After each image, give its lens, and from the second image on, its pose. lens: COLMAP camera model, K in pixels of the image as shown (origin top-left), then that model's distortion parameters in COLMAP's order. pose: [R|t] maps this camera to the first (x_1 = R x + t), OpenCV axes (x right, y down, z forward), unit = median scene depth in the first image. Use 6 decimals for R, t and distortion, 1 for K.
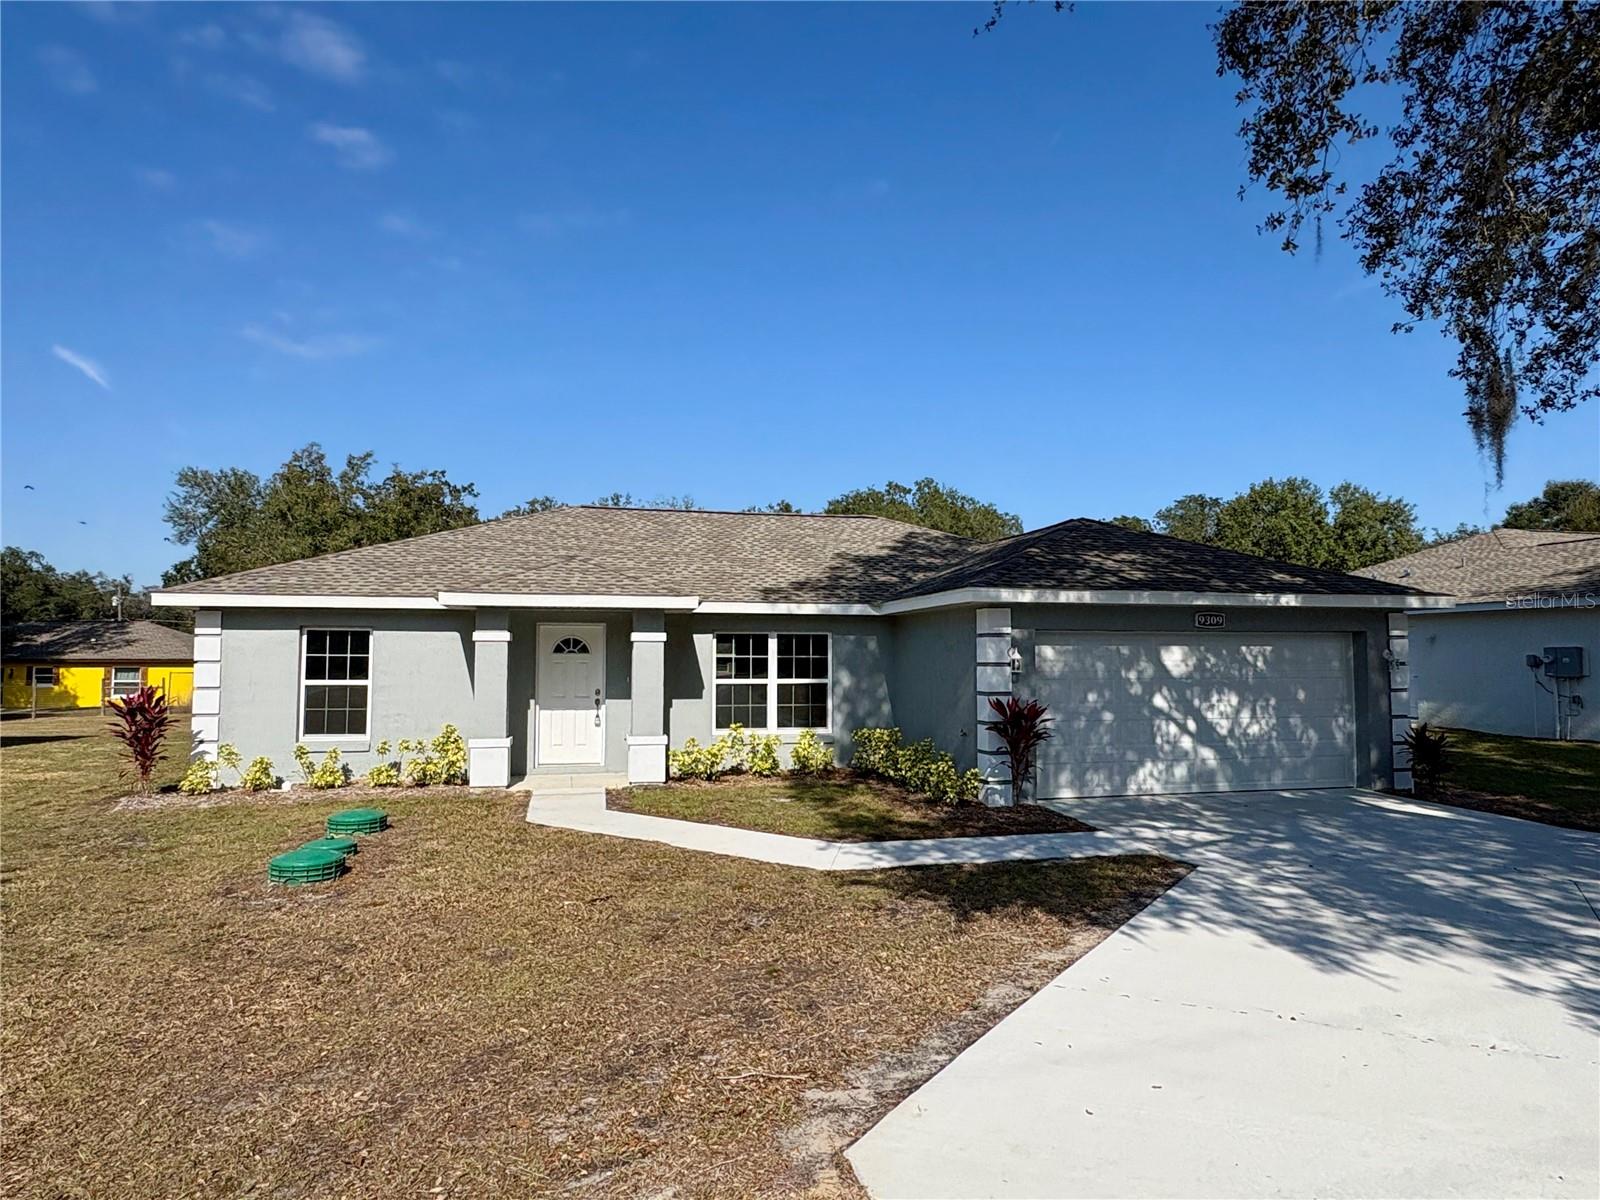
lens RADIAL K [[939.8, 0, 800.0], [0, 939.8, 600.0], [0, 0, 1]] dist [0.000044, 0.000476]
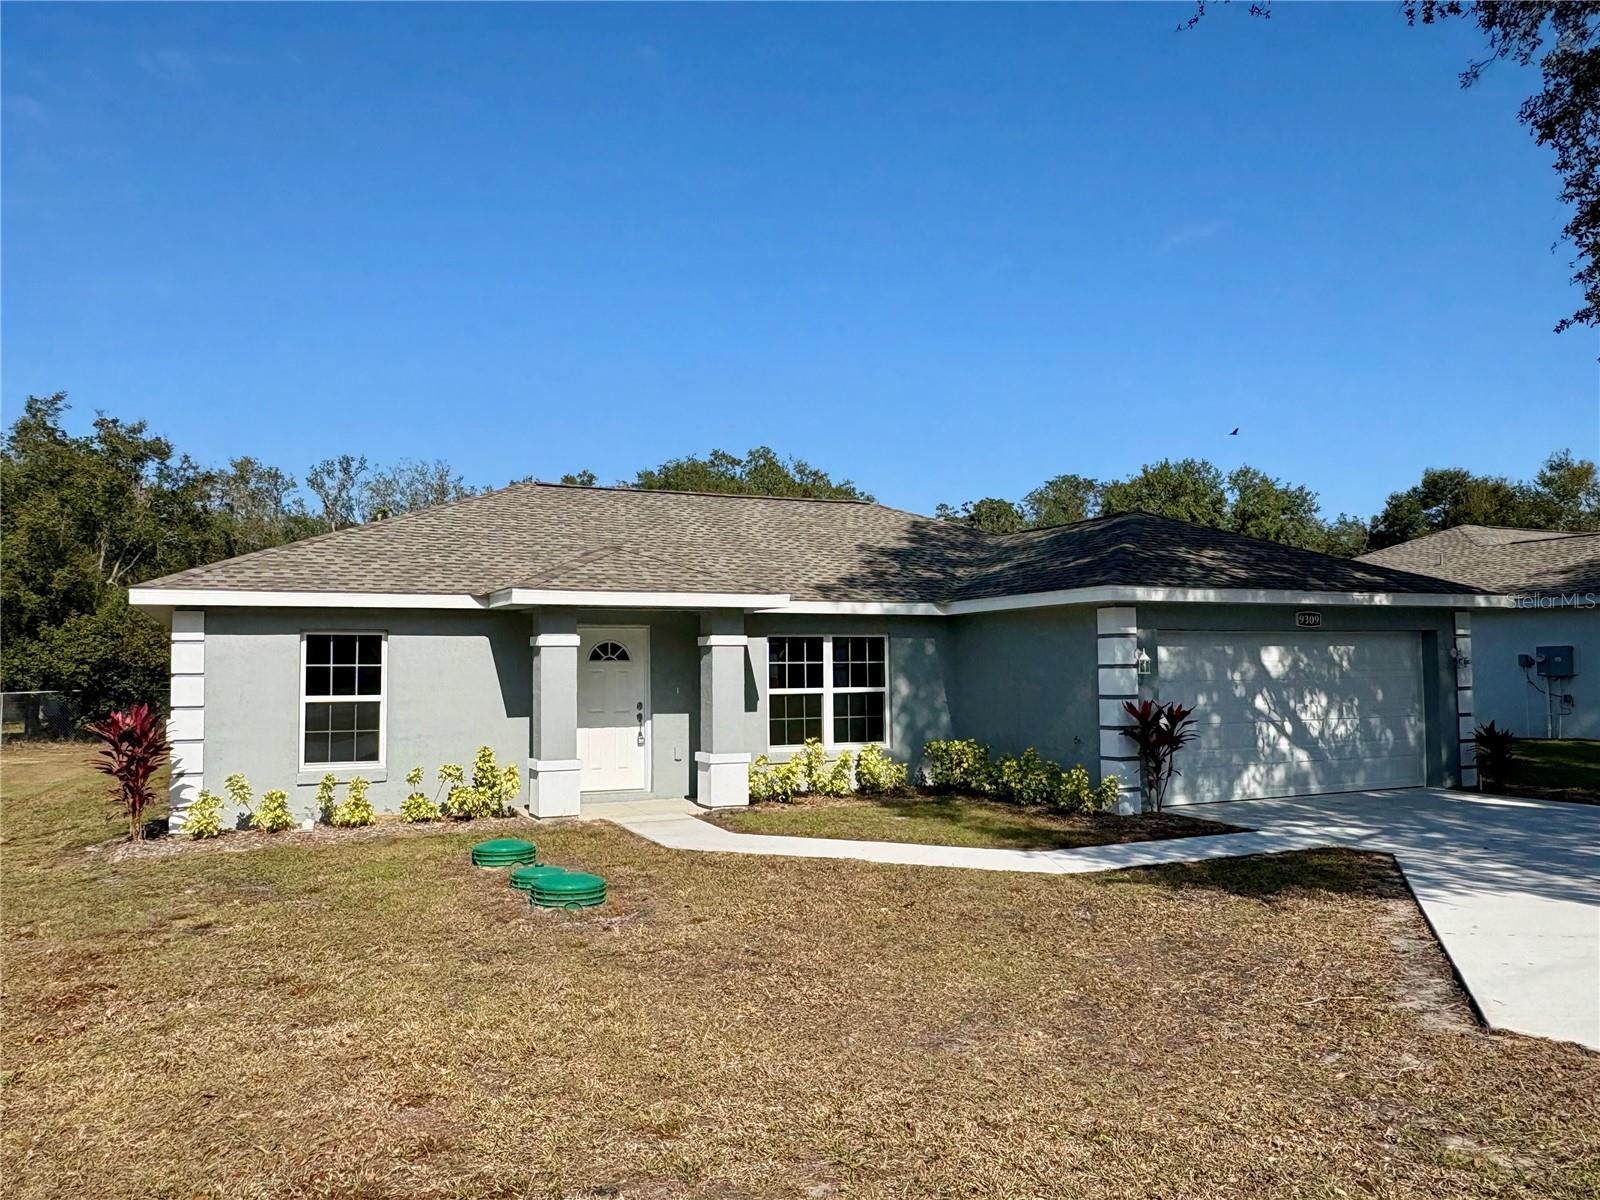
lens RADIAL K [[1208.4, 0, 800.0], [0, 1208.4, 600.0], [0, 0, 1]] dist [-0.000214, 0.002461]
pose [[0.976838, 0.000825, 0.213978, -0.338617], [-0.001157, 0.999998, 0.001429, -0.000128], [-0.213977, -0.001644, 0.976837, -0.115779]]
